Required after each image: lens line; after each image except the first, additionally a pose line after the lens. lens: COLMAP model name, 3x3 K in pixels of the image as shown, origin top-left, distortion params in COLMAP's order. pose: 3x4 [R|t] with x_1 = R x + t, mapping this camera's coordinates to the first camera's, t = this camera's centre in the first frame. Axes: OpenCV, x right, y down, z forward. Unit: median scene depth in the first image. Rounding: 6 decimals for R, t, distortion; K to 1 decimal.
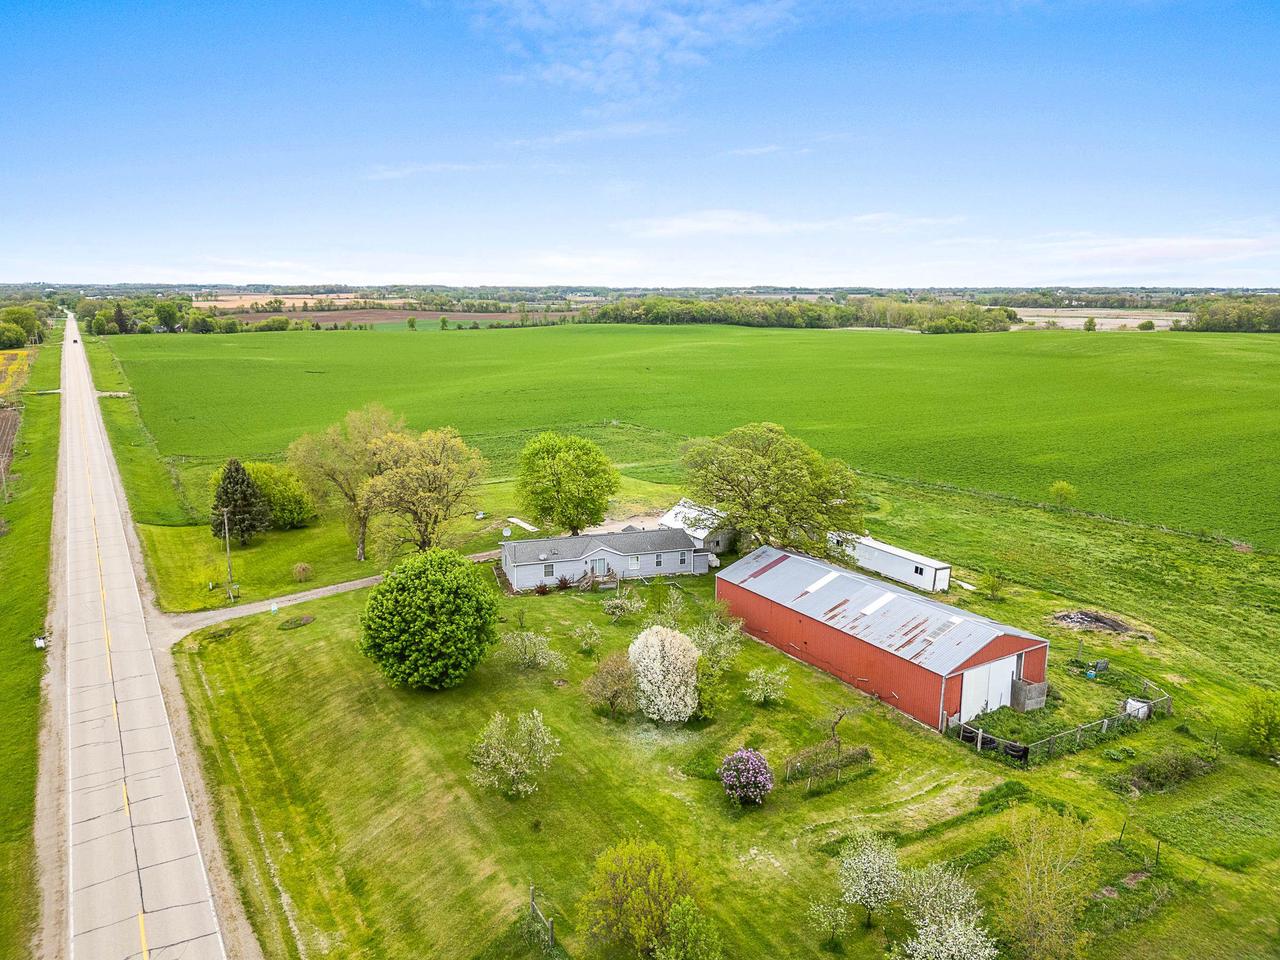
lens RADIAL K [[892.1, 0, 640.0], [0, 892.1, 480.0], [0, 0, 1]] dist [0.096087, -0.105624]
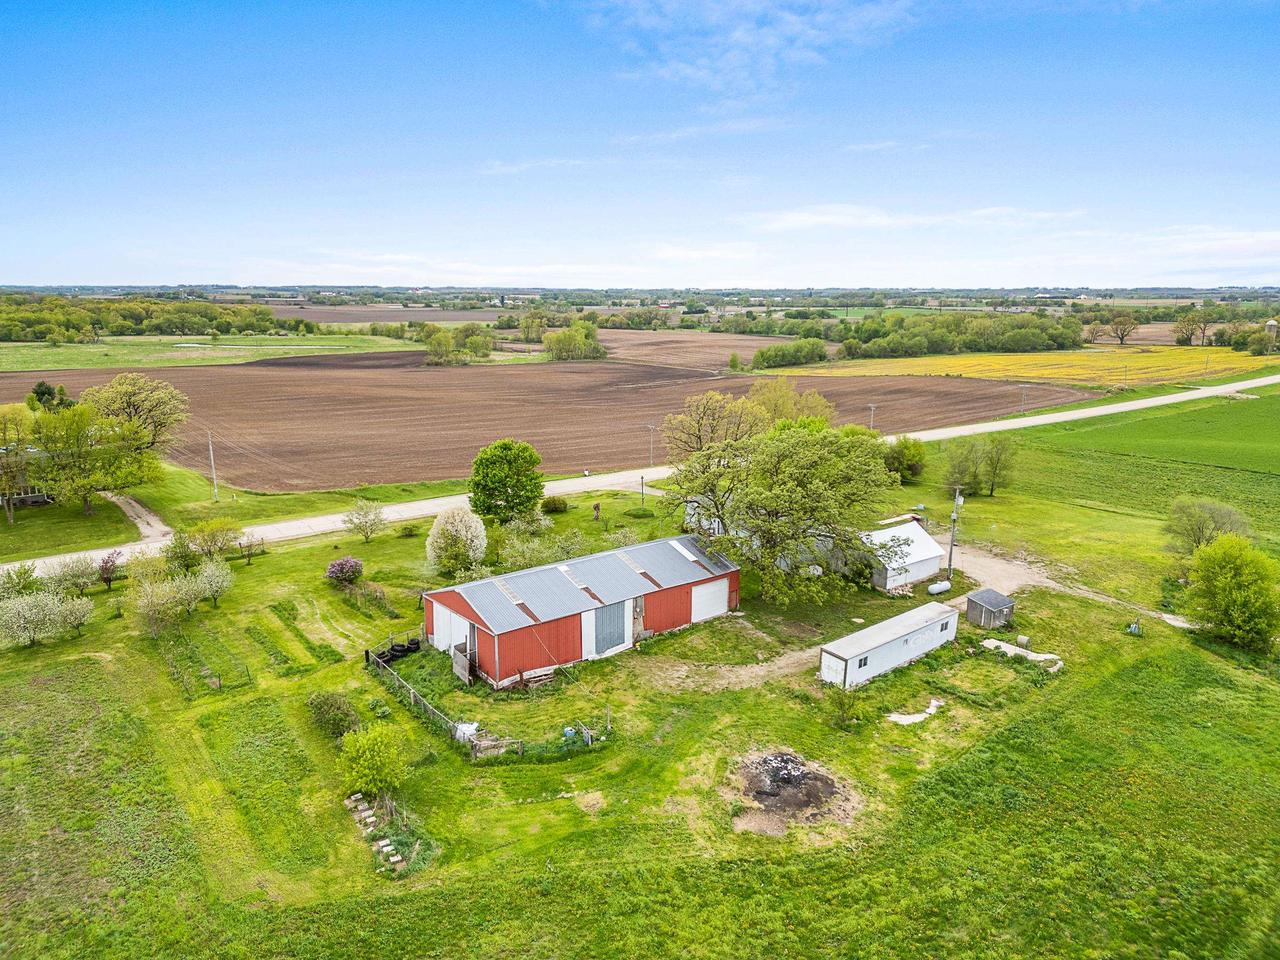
lens RADIAL K [[895.9, 0, 633.9], [0, 895.9, 481.8], [0, 0, 1]] dist [0.068482, -0.037659]
pose [[0.112570, 0.205882, -0.972081, 1.174747], [-0.205804, 0.961916, 0.179897, -0.158530], [0.972097, 0.179807, 0.150654, 0.827552]]
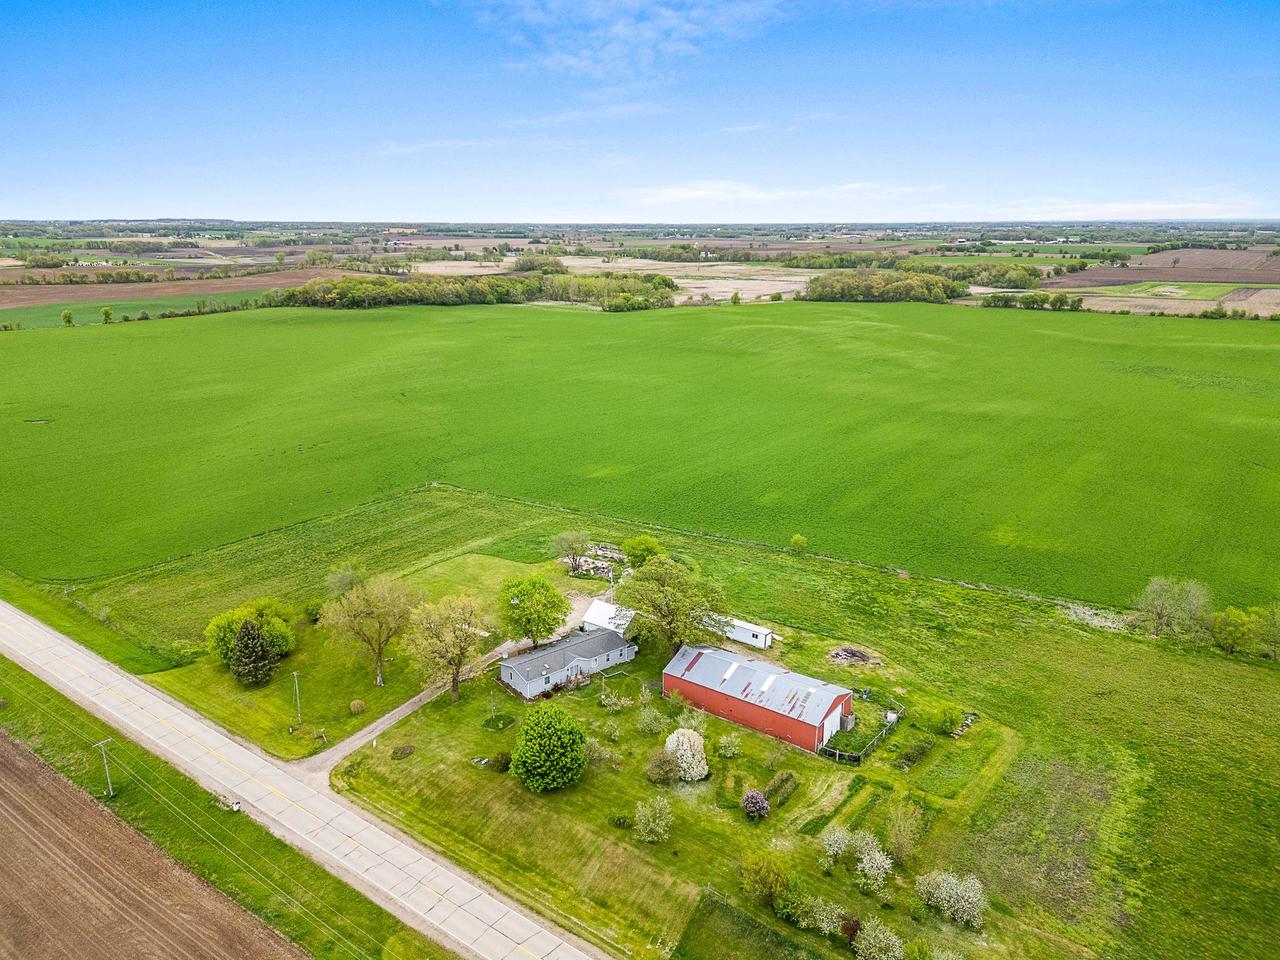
lens RADIAL K [[895.9, 0, 633.9], [0, 895.9, 481.8], [0, 0, 1]] dist [0.068482, -0.037659]
pose [[0.932076, -0.104935, 0.346732, -0.523650], [0.079318, 0.993019, 0.087308, -0.407076], [-0.353473, -0.053875, 0.933892, -0.533809]]
